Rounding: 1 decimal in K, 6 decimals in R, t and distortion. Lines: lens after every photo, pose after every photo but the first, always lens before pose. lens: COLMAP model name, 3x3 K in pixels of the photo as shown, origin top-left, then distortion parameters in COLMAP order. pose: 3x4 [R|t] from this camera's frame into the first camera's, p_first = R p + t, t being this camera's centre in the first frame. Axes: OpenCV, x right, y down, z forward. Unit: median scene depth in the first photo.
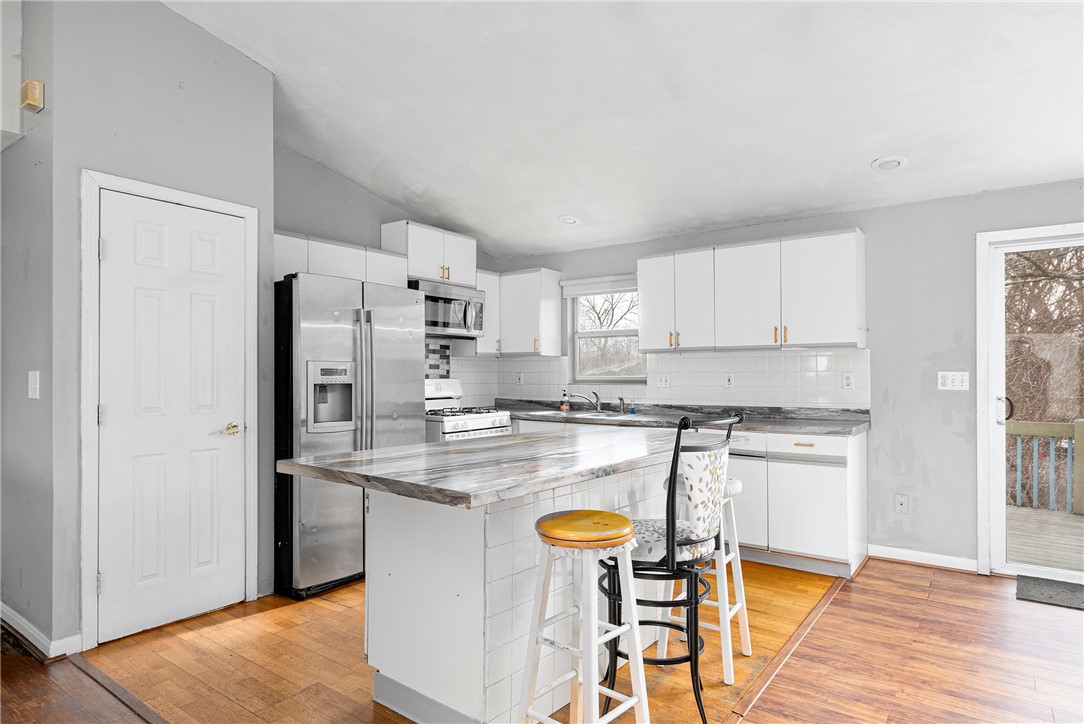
lens RADIAL K [[626.0, 0, 542.0], [0, 626.0, 362.0], [0, 0, 1]] dist [-0.001237, 0.000225]
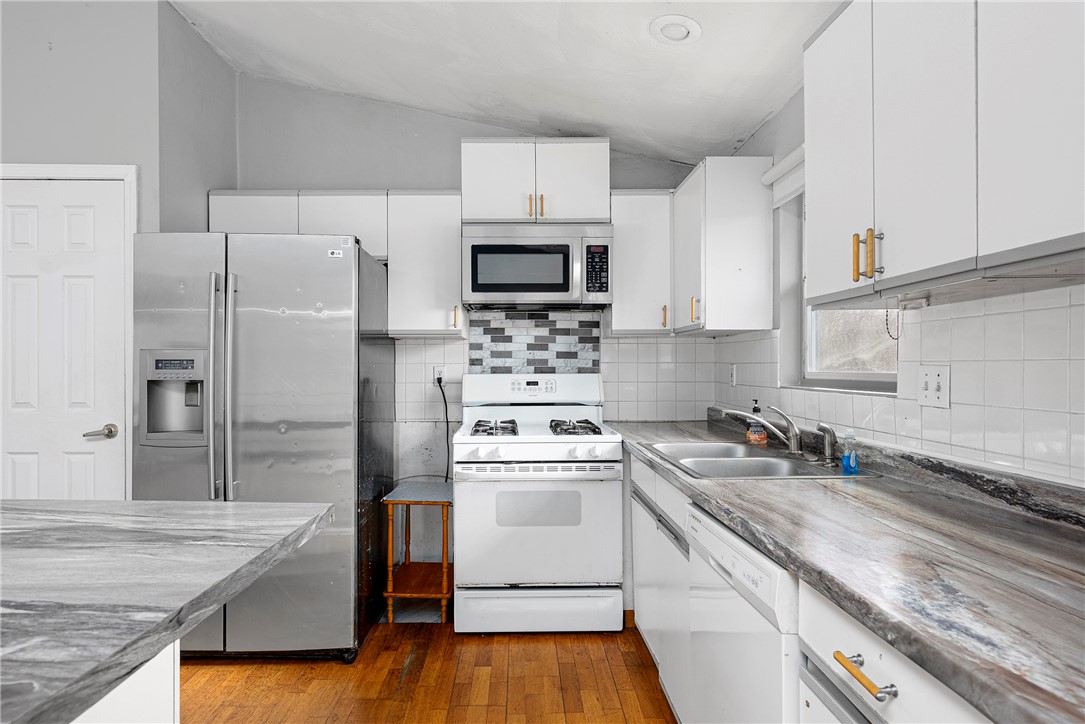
lens RADIAL K [[588.7, 0, 526.1], [0, 588.7, 363.5], [0, 0, 1]] dist [-0.002287, -0.000531]
pose [[0.605085, -0.002634, -0.796157, 0.352398], [0.016936, 0.999811, 0.009564, 0.011871], [0.795981, -0.019271, 0.605015, 0.712121]]
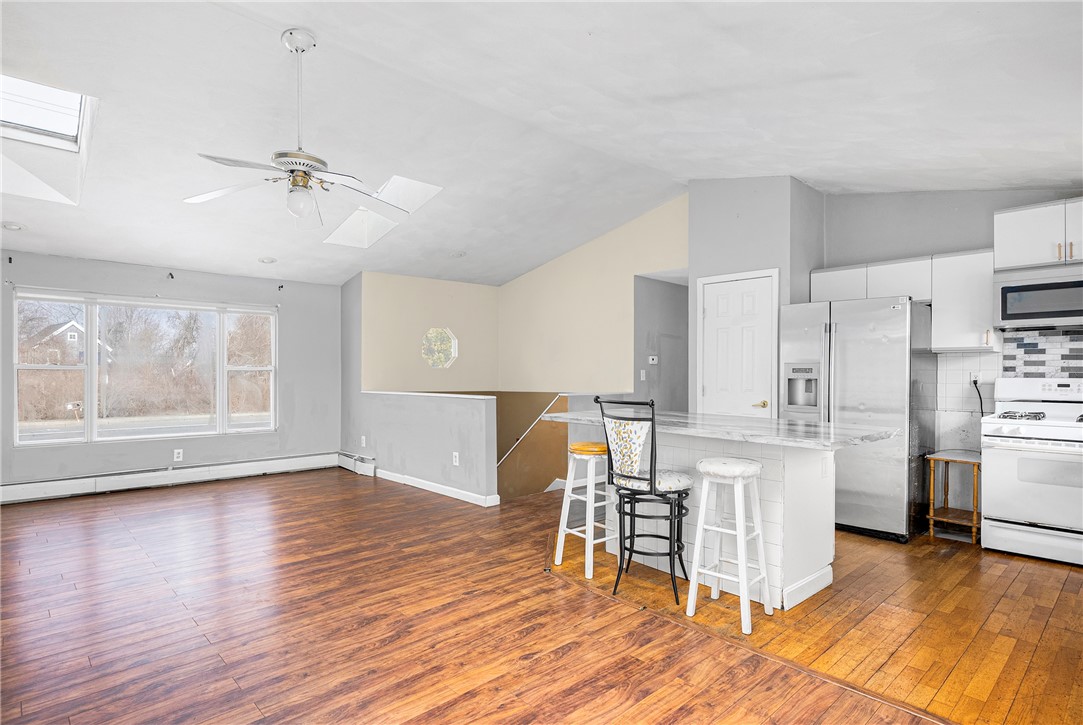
lens RADIAL K [[568.8, 0, 534.5], [0, 568.8, 376.3], [0, 0, 1]] dist [-0.000137, 0.000133]
pose [[-0.191982, 0.009410, -0.981353, 0.822319], [0.017738, 0.999824, 0.006117, 0.008095], [0.981238, -0.016233, -0.192115, 0.507213]]
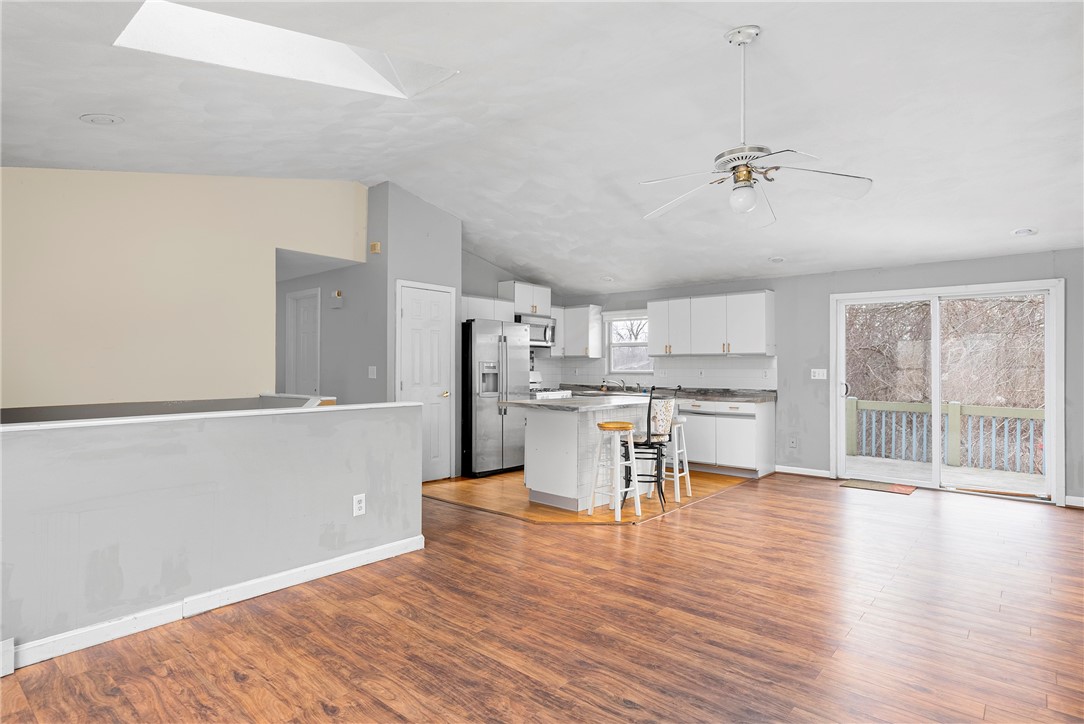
lens RADIAL K [[588.2, 0, 525.6], [0, 588.2, 363.5], [0, 0, 1]] dist [-0.002287, -0.000531]
pose [[0.996330, 0.005641, -0.085412, -0.044768], [-0.004649, 0.999920, 0.011805, -0.014853], [0.085472, -0.011365, 0.996276, -0.678424]]
